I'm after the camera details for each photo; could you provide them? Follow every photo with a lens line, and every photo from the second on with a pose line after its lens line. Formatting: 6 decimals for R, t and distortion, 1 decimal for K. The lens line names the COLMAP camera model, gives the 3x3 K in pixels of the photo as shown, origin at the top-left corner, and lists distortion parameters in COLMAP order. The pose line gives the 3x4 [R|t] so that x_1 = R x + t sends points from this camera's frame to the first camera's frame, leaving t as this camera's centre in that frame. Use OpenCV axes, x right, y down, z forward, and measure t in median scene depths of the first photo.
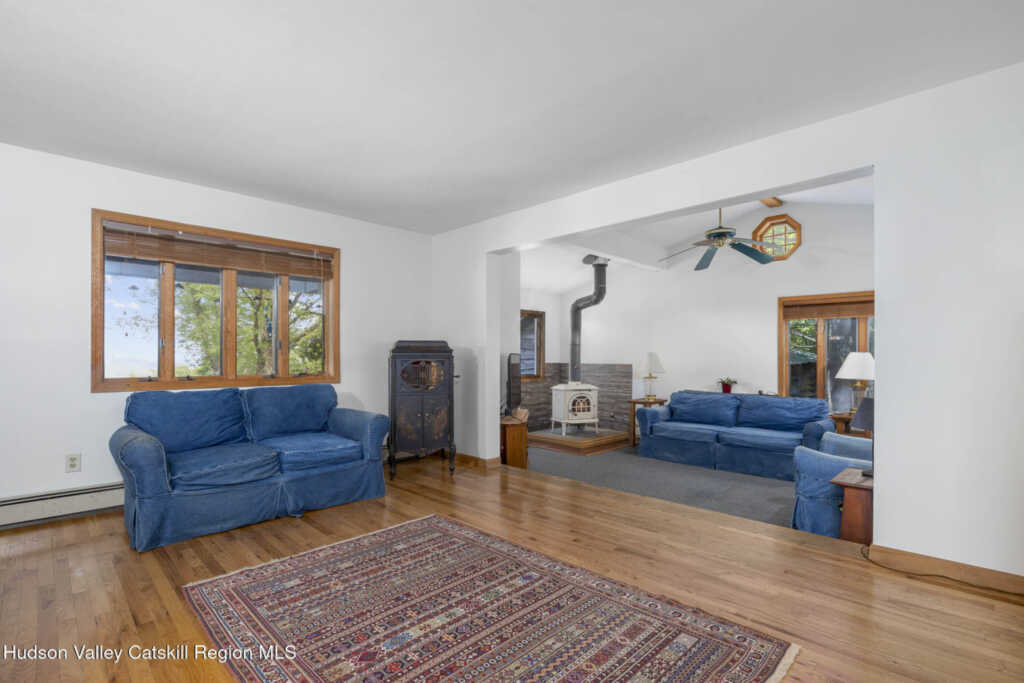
lens RADIAL K [[473.4, 0, 510.9], [0, 473.4, 351.5], [0, 0, 1]] dist [-0.021526, -0.000391]
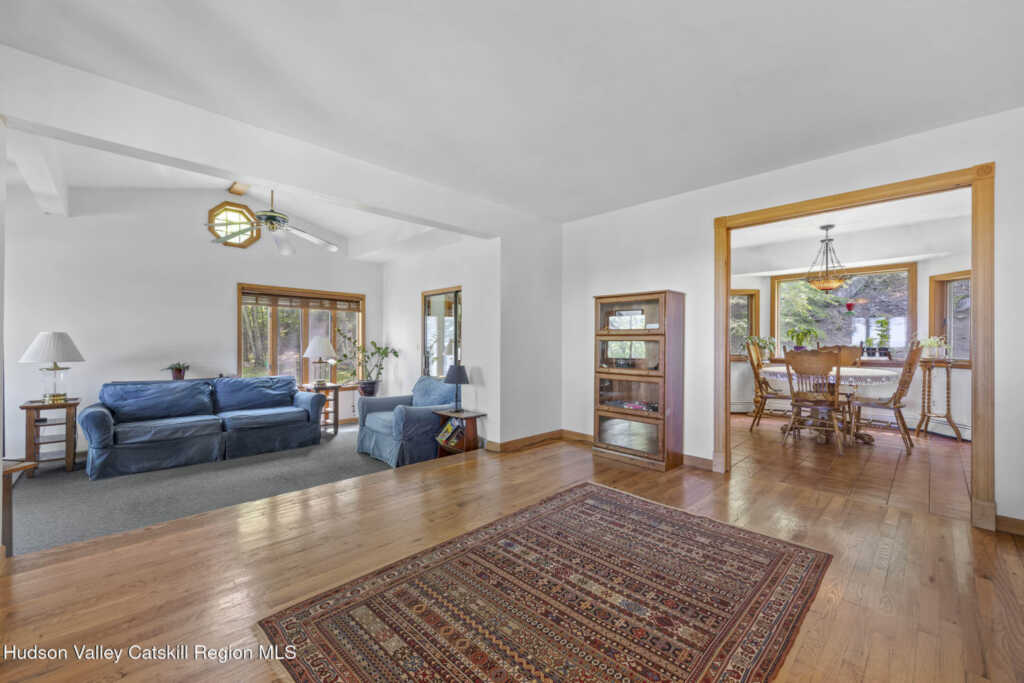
lens RADIAL K [[425.5, 0, 507.7], [0, 425.5, 341.0], [0, 0, 1]] dist [0.002487, 0.000216]
pose [[-0.001777, 0.001638, 0.999997, -1.097803], [-0.018925, 0.999820, -0.001671, 0.012791], [-0.999819, -0.018928, -0.001746, 1.173626]]
